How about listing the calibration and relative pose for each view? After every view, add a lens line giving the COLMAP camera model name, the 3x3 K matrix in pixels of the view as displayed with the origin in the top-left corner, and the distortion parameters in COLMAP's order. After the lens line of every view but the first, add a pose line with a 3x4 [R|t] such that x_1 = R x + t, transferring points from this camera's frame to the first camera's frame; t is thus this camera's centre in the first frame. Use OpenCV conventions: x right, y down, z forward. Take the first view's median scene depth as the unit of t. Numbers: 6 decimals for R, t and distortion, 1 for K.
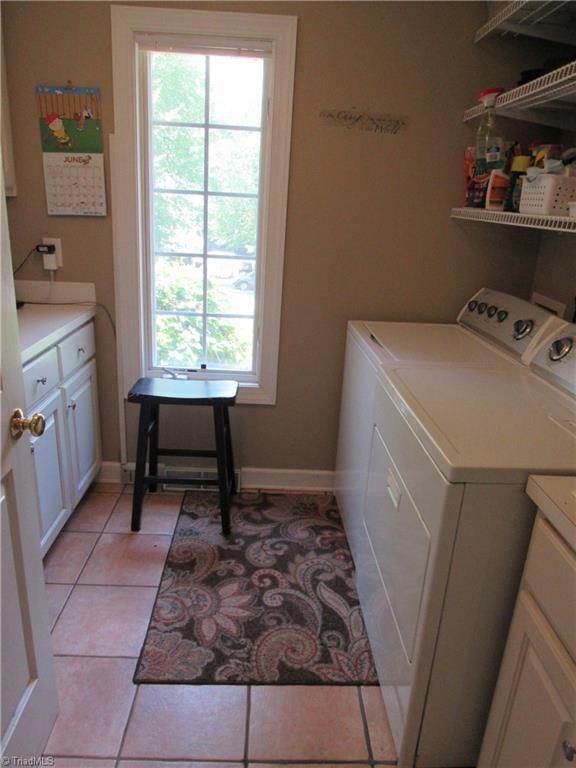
lens RADIAL K [[547.9, 0, 288.0], [0, 547.9, 384.0], [0, 0, 1]] dist [-0.020382, -0.002771]
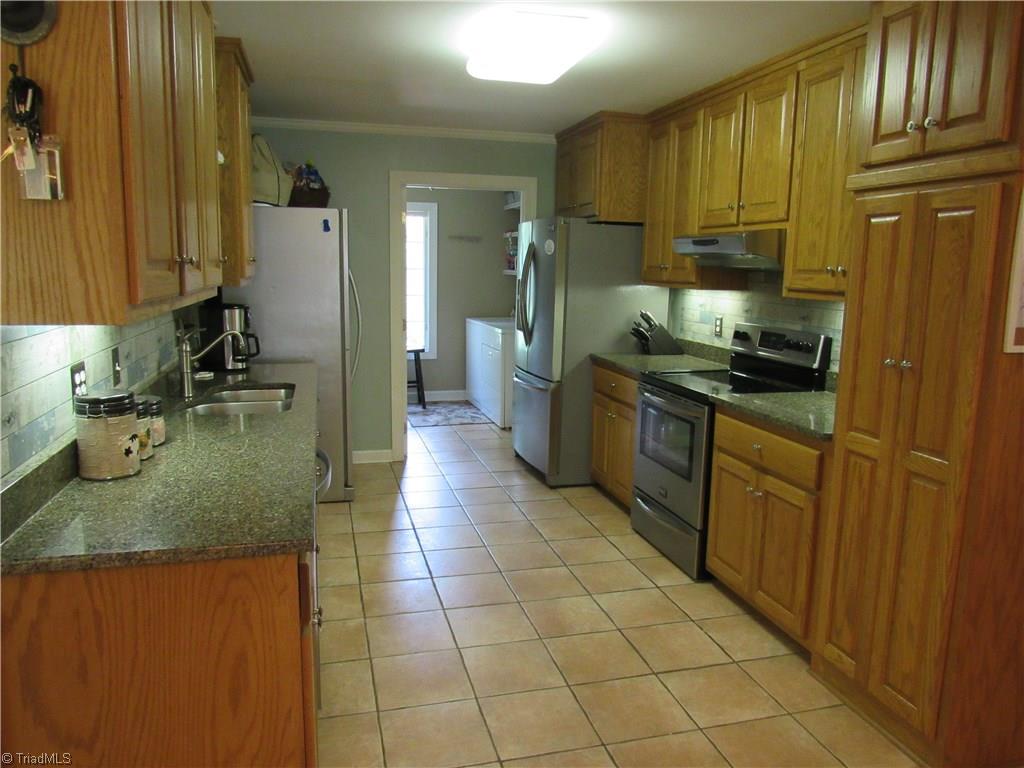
lens RADIAL K [[730.6, 0, 512.0], [0, 730.6, 384.0], [0, 0, 1]] dist [-0.020382, -0.002771]
pose [[0.971581, -0.078446, 0.223332, -0.441180], [0.112557, 0.983105, -0.144347, 0.667772], [-0.208235, 0.165382, 0.963995, -2.114816]]
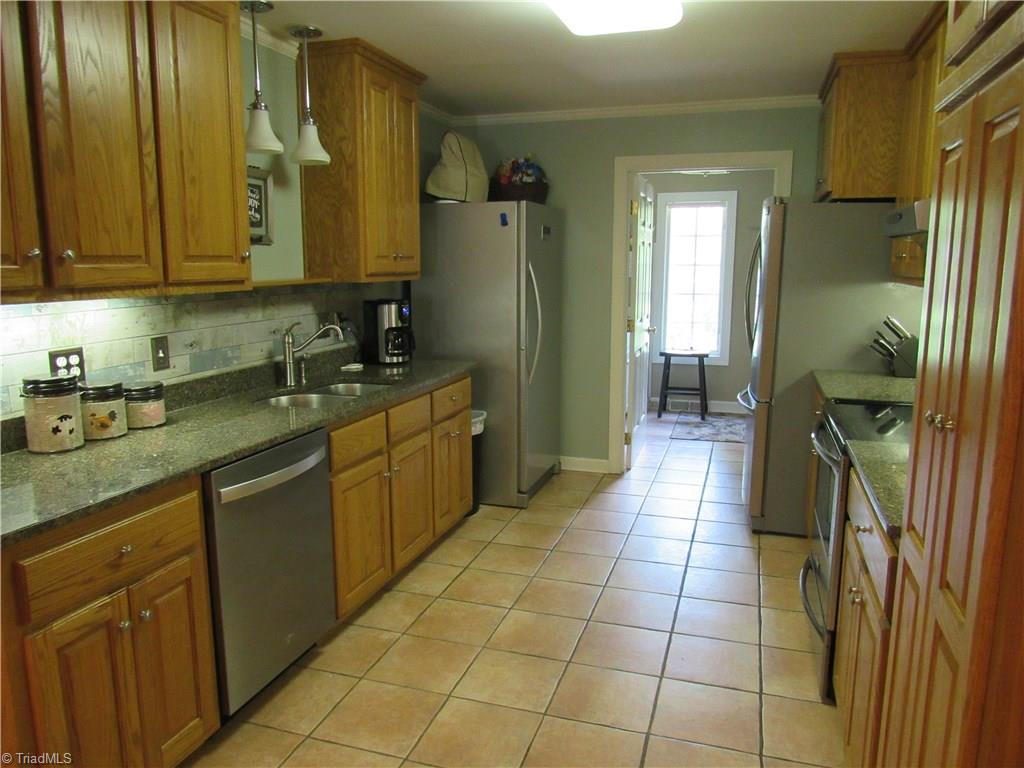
lens RADIAL K [[730.6, 0, 512.0], [0, 730.6, 384.0], [0, 0, 1]] dist [-0.020382, -0.002771]
pose [[0.941701, -0.000247, -0.336451, 0.141345], [-0.056532, 0.985666, -0.158952, 0.631387], [0.331668, 0.168706, 0.928189, -1.888086]]
